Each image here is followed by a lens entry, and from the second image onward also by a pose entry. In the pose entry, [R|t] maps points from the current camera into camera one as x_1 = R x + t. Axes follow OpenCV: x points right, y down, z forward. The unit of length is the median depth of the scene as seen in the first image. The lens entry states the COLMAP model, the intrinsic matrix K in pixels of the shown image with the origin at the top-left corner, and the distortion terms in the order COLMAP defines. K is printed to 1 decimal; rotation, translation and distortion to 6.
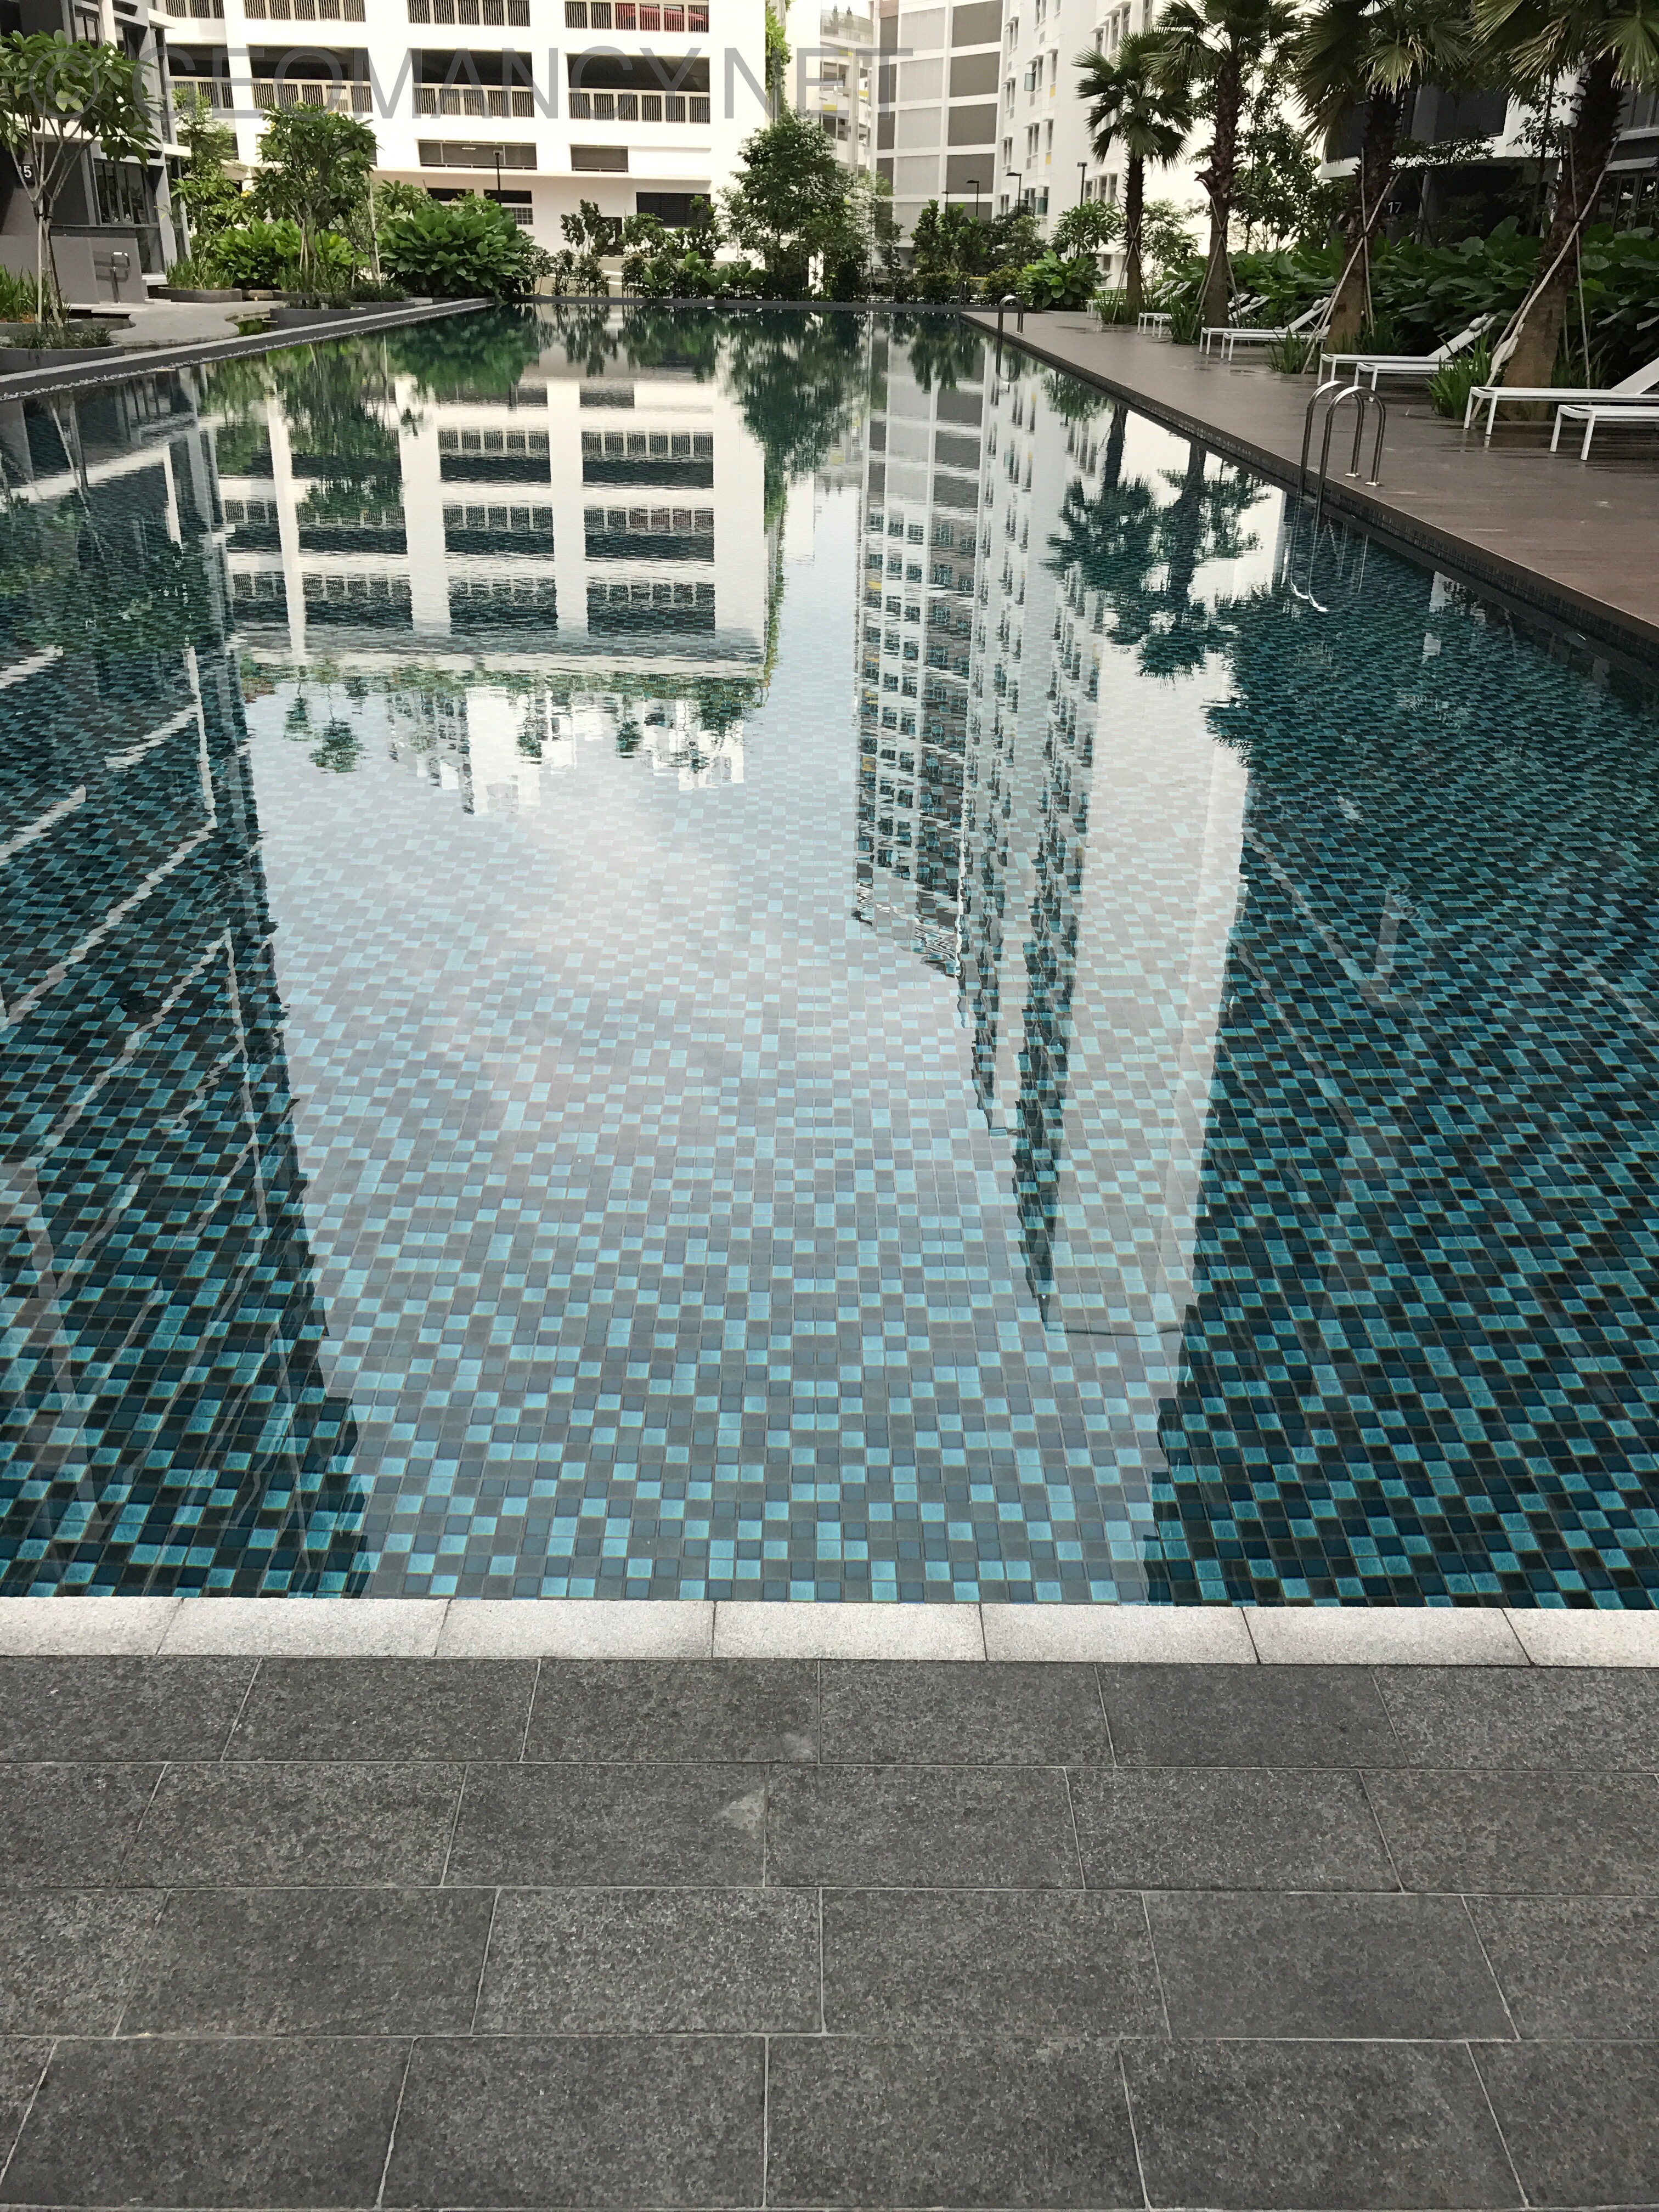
lens RADIAL K [[1808.3, 0, 837.7], [0, 1808.3, 1127.2], [0, 0, 1]] dist [0.005676, -0.019131]
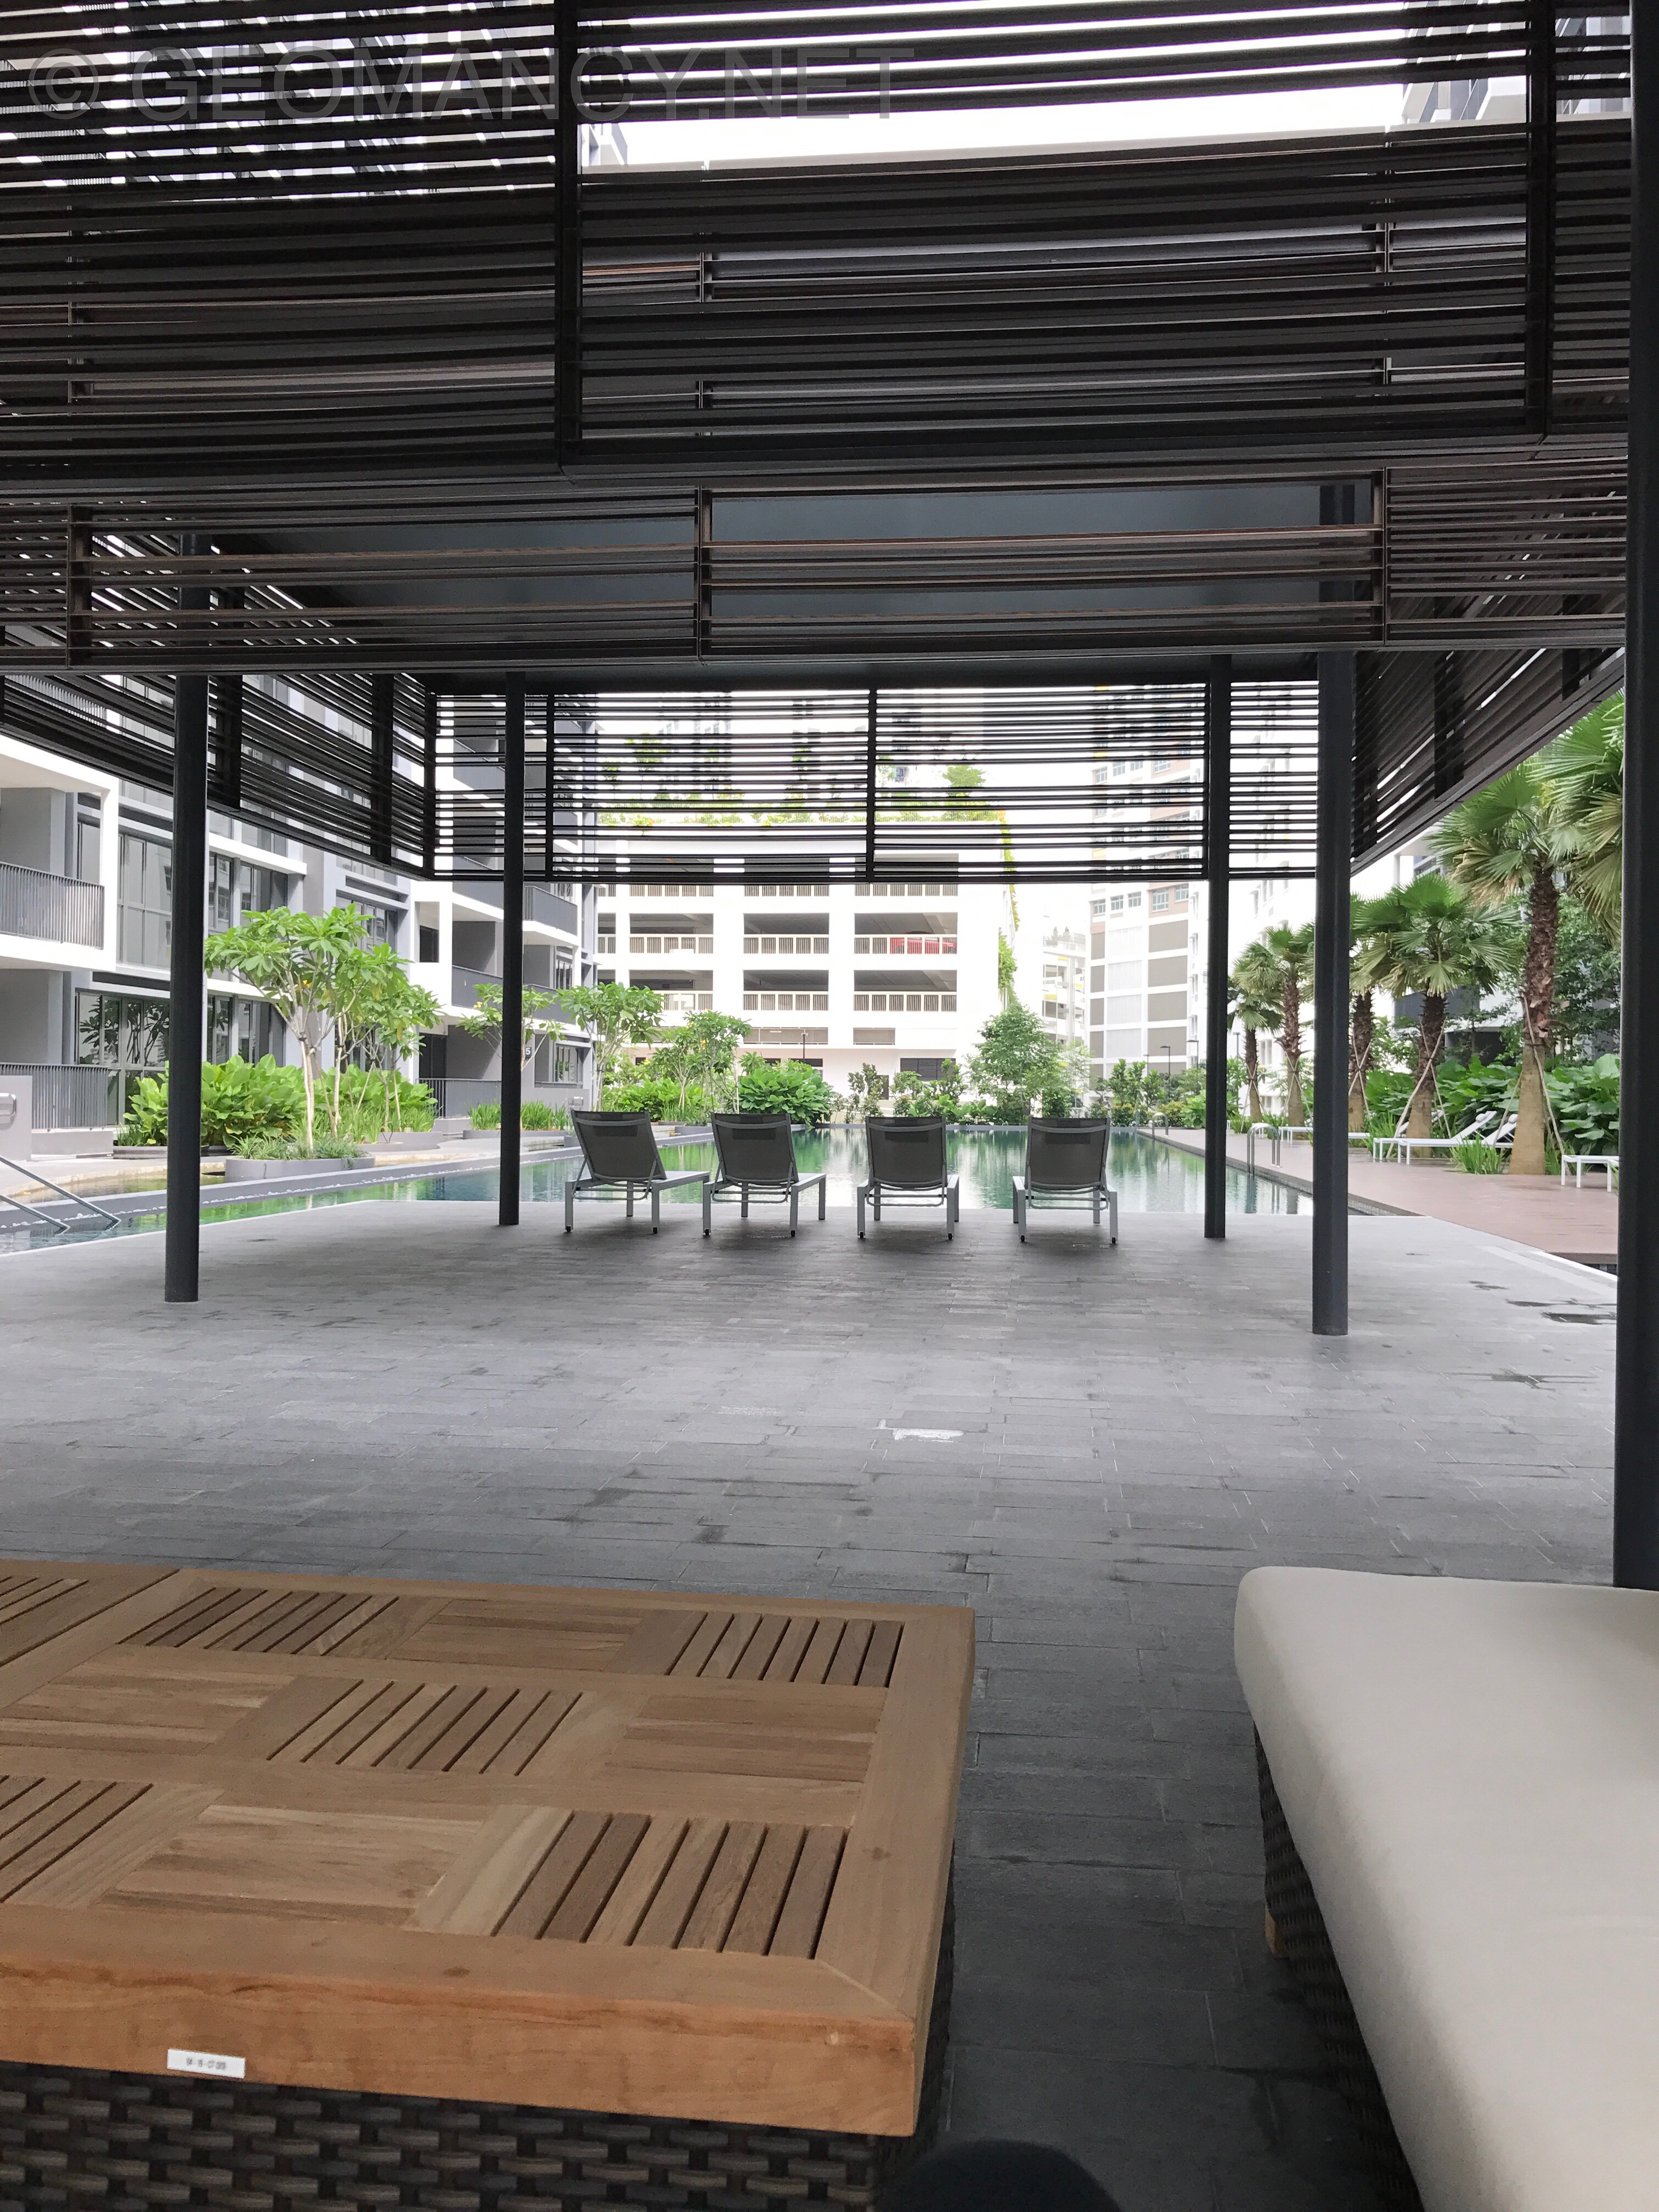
lens RADIAL K [[1808.3, 0, 827.7], [0, 1808.3, 1102.1], [0, 0, 1]] dist [0.005676, -0.019131]
pose [[0.991307, -0.013923, -0.130829, 0.010355], [-0.044886, 0.898938, -0.435770, 0.104253], [0.123674, 0.437854, 0.890499, -0.196302]]
